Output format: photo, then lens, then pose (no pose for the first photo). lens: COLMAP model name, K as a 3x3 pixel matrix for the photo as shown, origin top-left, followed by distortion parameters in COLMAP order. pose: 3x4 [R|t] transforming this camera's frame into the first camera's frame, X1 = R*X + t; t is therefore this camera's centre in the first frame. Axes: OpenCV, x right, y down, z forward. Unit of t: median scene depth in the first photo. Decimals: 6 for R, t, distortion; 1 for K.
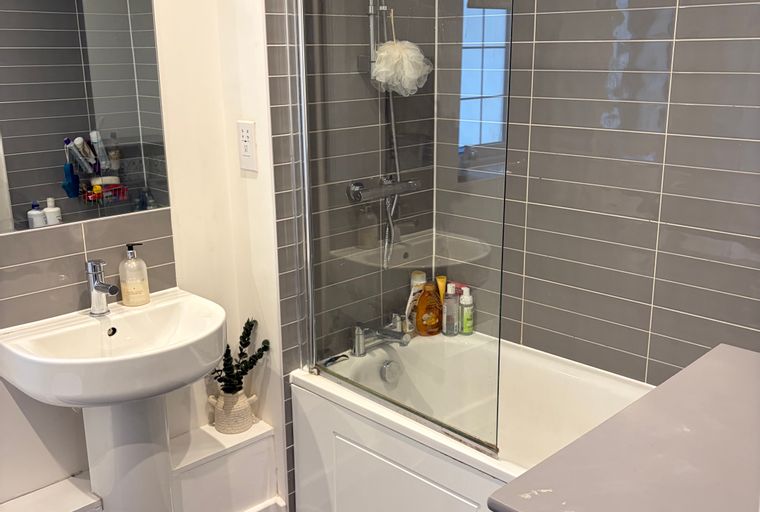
lens RADIAL K [[761.8, 0, 375.5], [0, 761.8, 256.6], [0, 0, 1]] dist [0.162510, -0.446733]
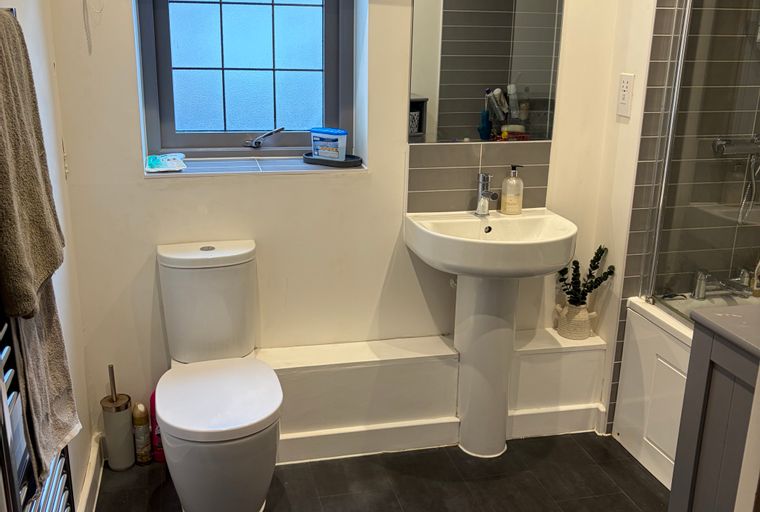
lens RADIAL K [[777.3, 0, 380.0], [0, 777.3, 256.0], [0, 0, 1]] dist [-0.018626, -0.006939]
pose [[0.863890, 0.172808, -0.473109, 0.103180], [-0.156976, 0.984893, 0.073106, 0.063806], [0.478595, 0.011111, 0.877966, -0.185089]]
